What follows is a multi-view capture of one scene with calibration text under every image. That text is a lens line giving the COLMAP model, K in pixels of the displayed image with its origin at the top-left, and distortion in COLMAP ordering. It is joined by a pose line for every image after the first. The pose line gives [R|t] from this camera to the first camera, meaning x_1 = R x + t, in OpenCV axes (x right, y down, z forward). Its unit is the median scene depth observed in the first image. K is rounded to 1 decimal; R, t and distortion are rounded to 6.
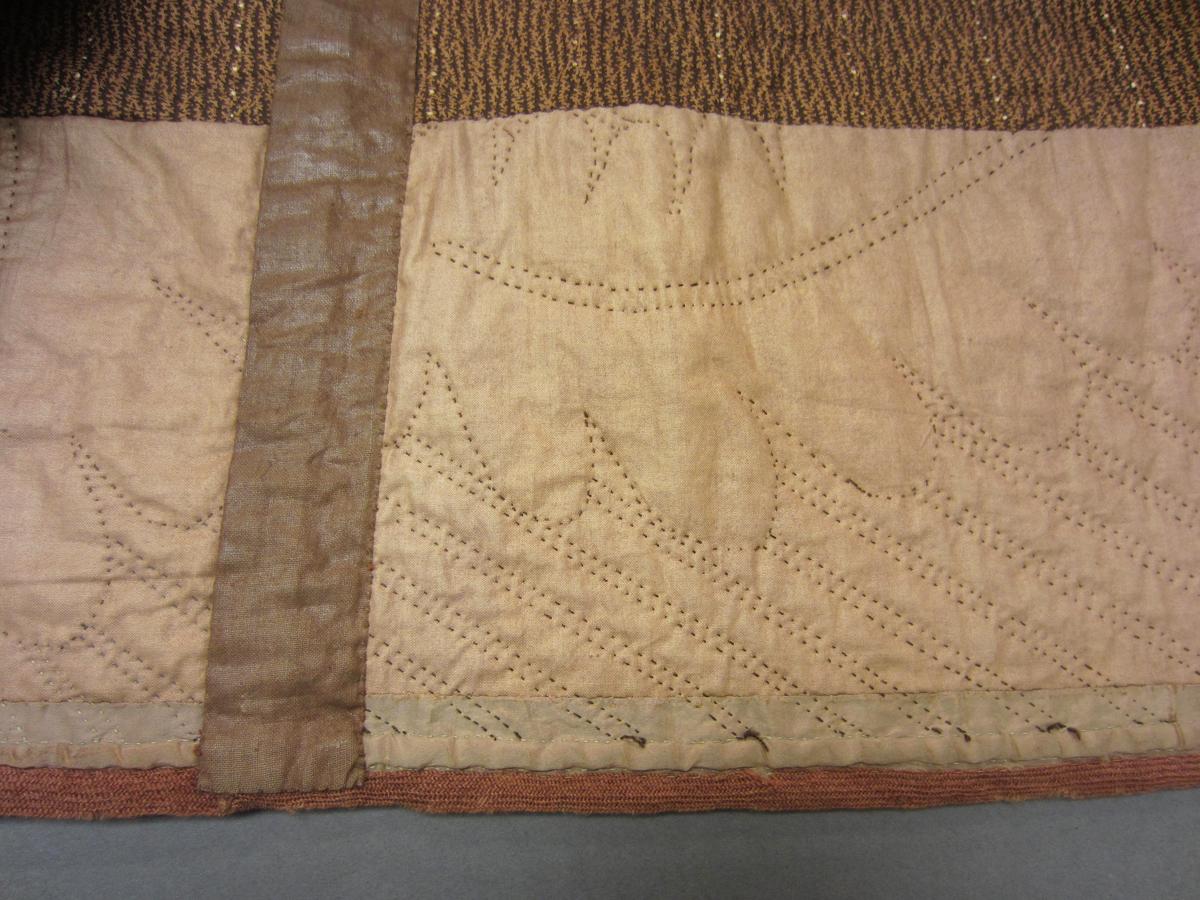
lens RADIAL K [[830.0, 0, 600.0], [0, 830.0, 450.0], [0, 0, 1]] dist [-0.050912, 0.024319]
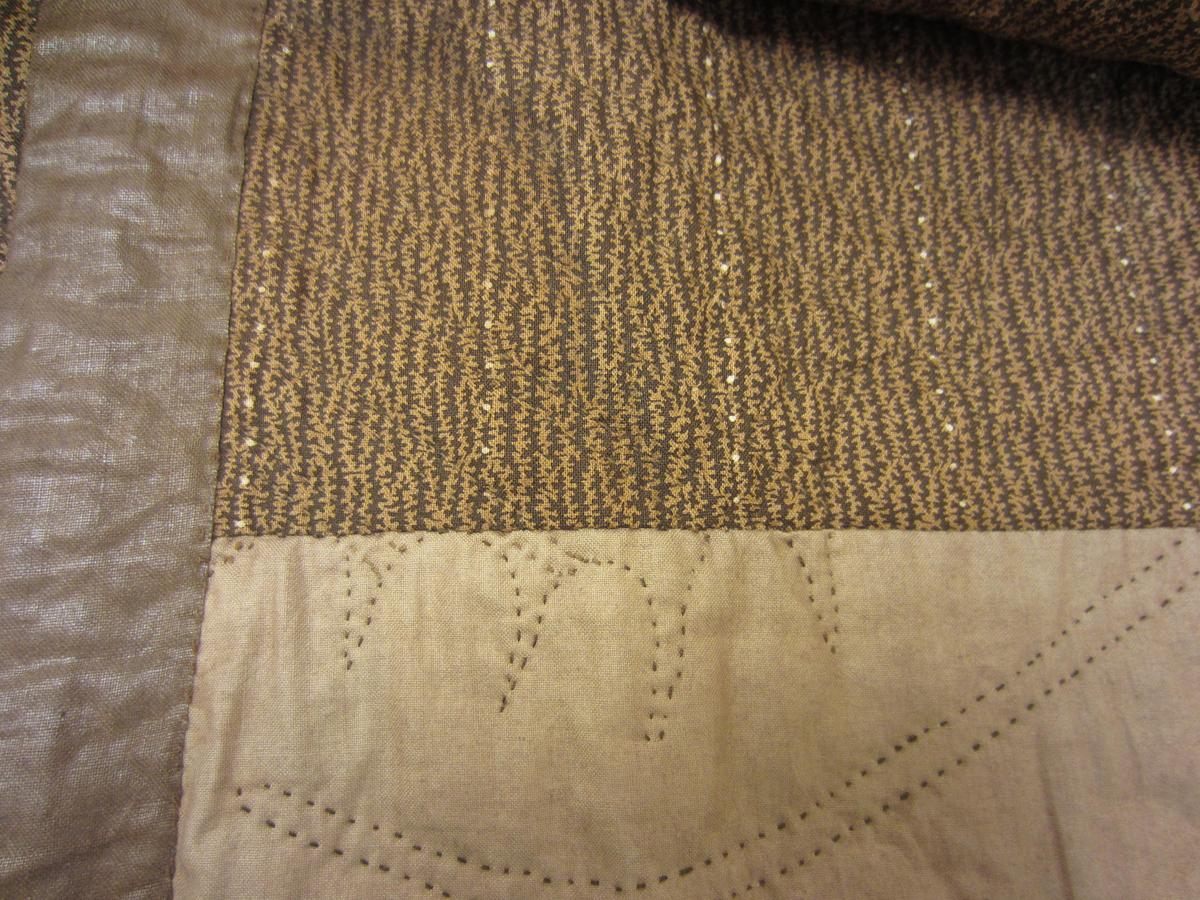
lens RADIAL K [[830.0, 0, 600.0], [0, 830.0, 450.0], [0, 0, 1]] dist [-0.050912, 0.024319]
pose [[0.999618, 0.004314, 0.027291, 0.033270], [-0.005222, 0.999433, 0.033267, -0.476100], [-0.027132, -0.033397, 0.999074, 0.402129]]
